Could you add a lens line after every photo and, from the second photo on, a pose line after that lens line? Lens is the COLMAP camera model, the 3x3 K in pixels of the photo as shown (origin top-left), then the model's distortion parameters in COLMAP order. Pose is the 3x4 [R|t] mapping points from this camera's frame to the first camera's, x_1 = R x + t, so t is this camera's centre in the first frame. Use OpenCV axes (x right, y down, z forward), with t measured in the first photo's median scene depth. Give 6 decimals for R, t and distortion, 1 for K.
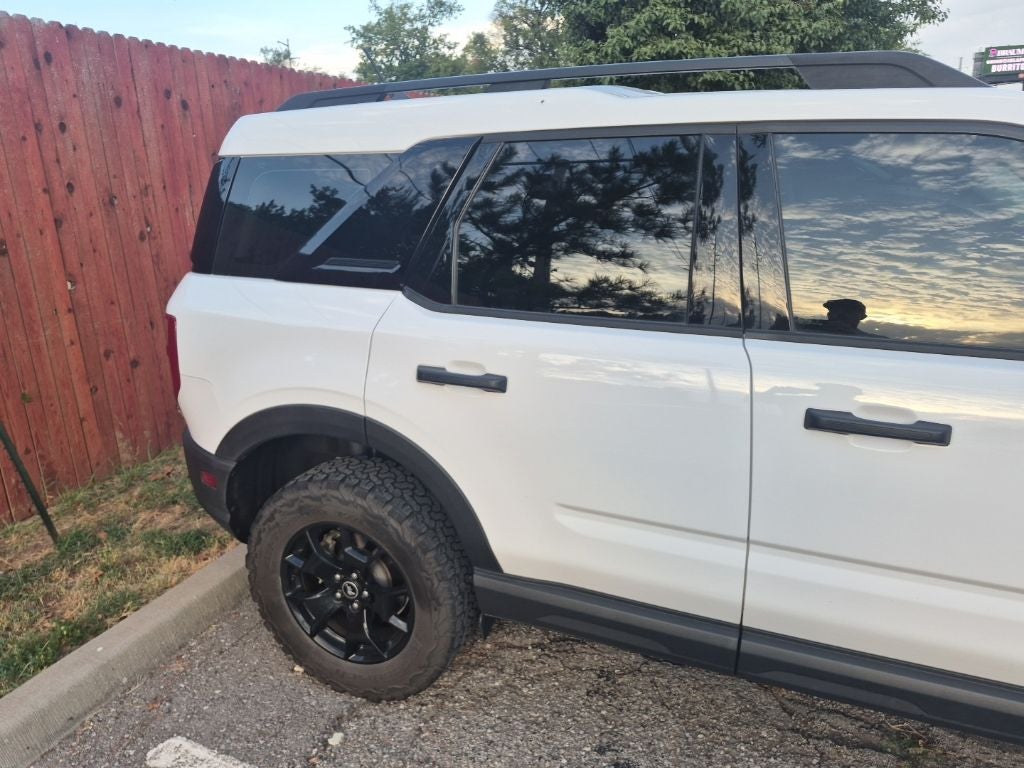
lens RADIAL K [[729.5, 0, 492.9], [0, 729.5, 389.8], [0, 0, 1]] dist [0.052241, -0.045967]
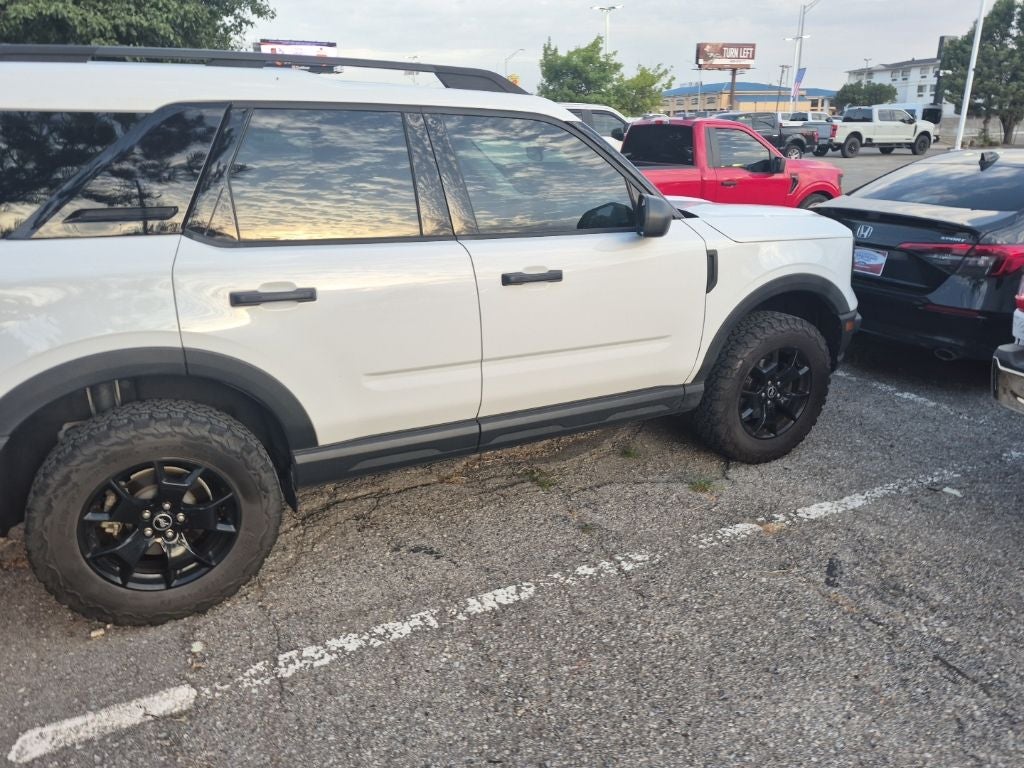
lens RADIAL K [[706.6, 0, 512.0], [0, 706.6, 384.0], [0, 0, 1]] dist [0.089221, -0.106636]
pose [[0.645398, -0.230058, 0.728378, -0.563795], [0.207000, 0.970561, 0.123134, 0.051018], [-0.735264, 0.071304, 0.674020, -0.097281]]
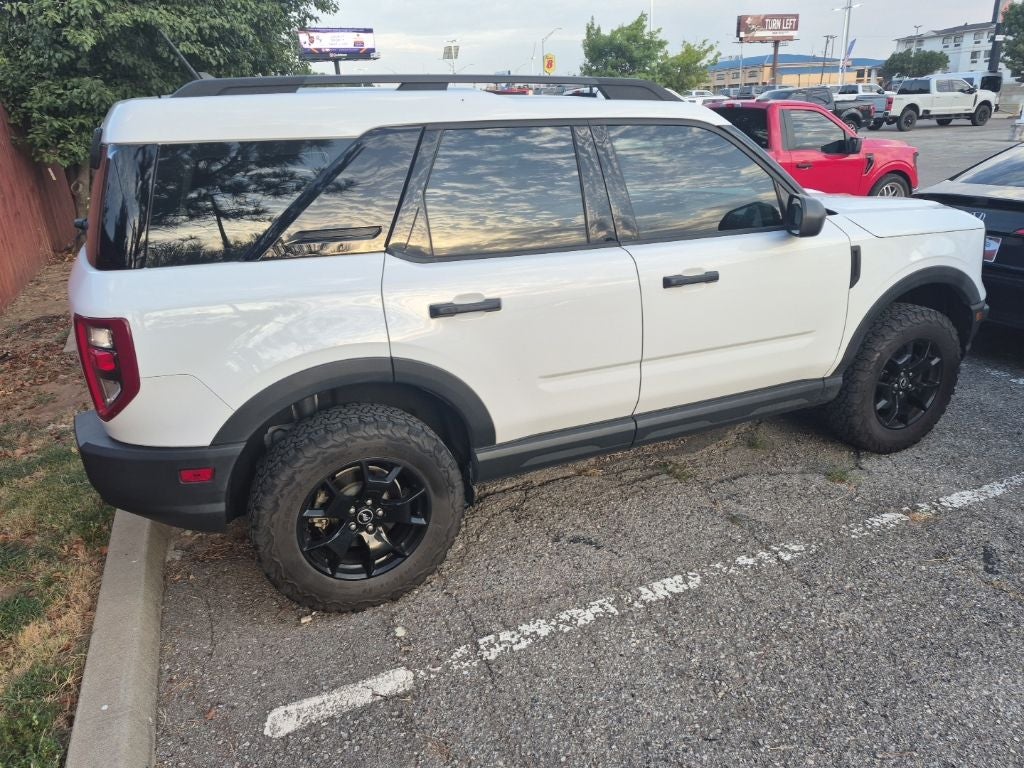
lens RADIAL K [[710.8, 0, 522.4], [0, 710.8, 382.2], [0, 0, 1]] dist [0.065556, -0.060398]
pose [[0.669059, -0.255376, 0.697957, -0.737930], [0.228010, 0.964355, 0.134279, -0.027918], [-0.707370, 0.069300, 0.703438, 0.008937]]
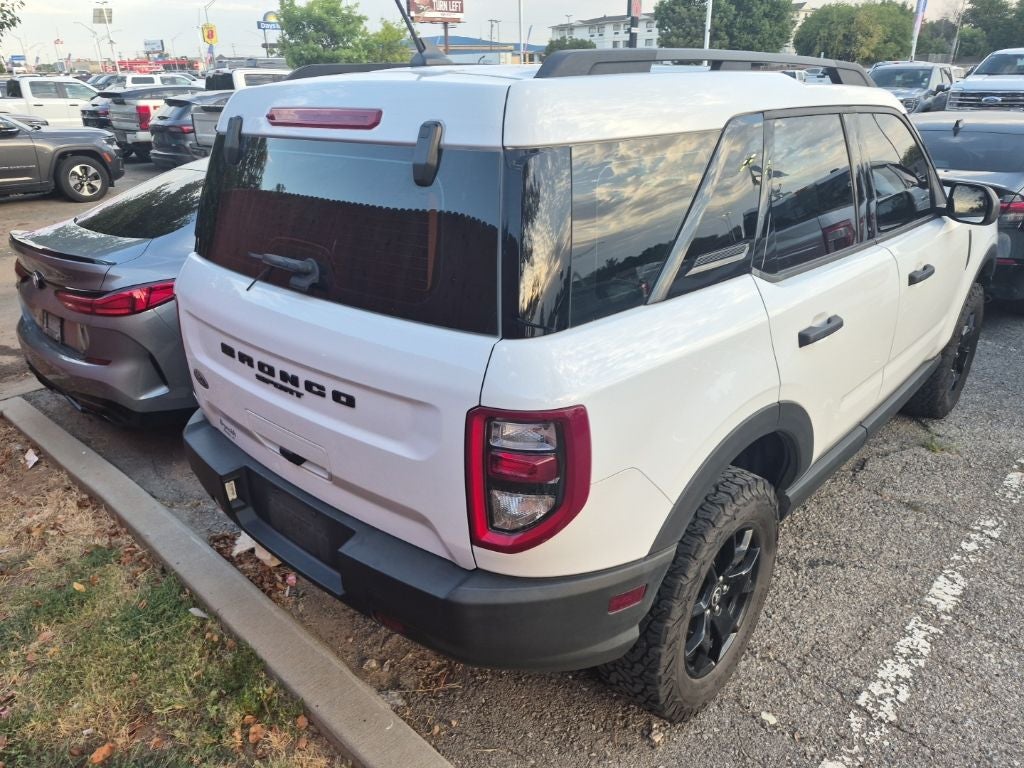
lens RADIAL K [[724.7, 0, 508.2], [0, 724.7, 390.0], [0, 0, 1]] dist [0.042696, -0.035774]
pose [[0.324010, -0.346472, 0.880326, -0.992203], [0.281189, 0.923742, 0.260066, -0.289437], [-0.903300, 0.163273, 0.396726, 0.793815]]
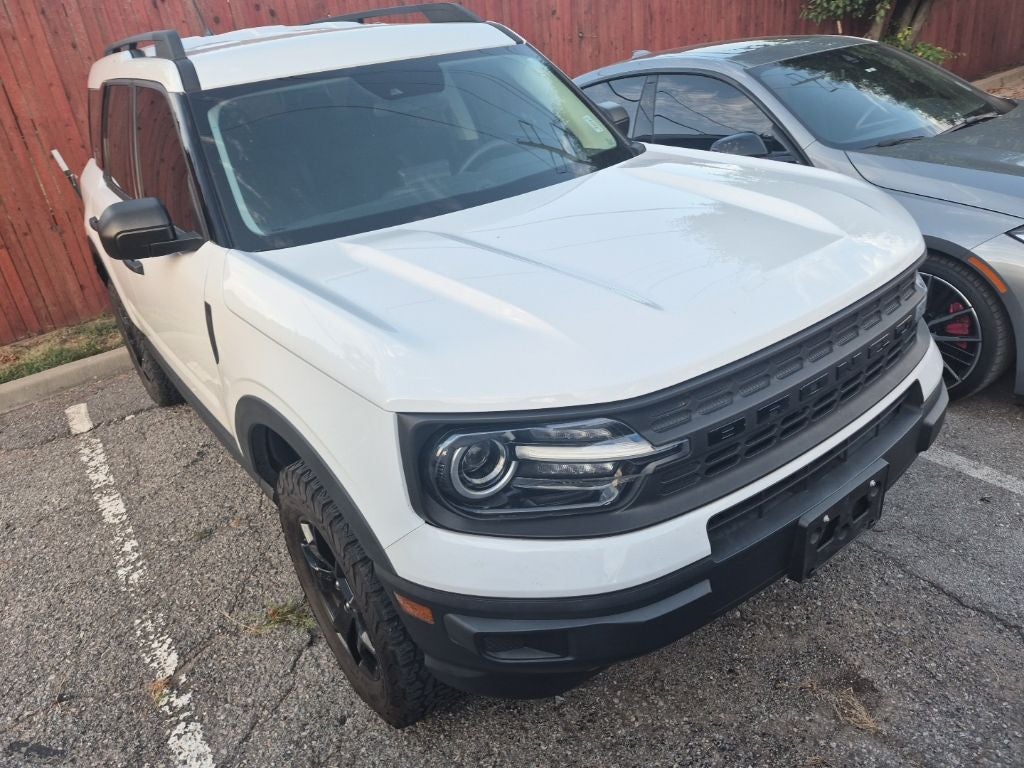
lens RADIAL K [[728.6, 0, 512.0], [0, 728.6, 384.0], [0, 0, 1]] dist [0.006579, 0.000263]
pose [[0.858664, 0.152116, -0.489446, 1.416800], [-0.050216, 0.975317, 0.215025, -0.053801], [0.510073, -0.160056, 0.845108, -0.054883]]
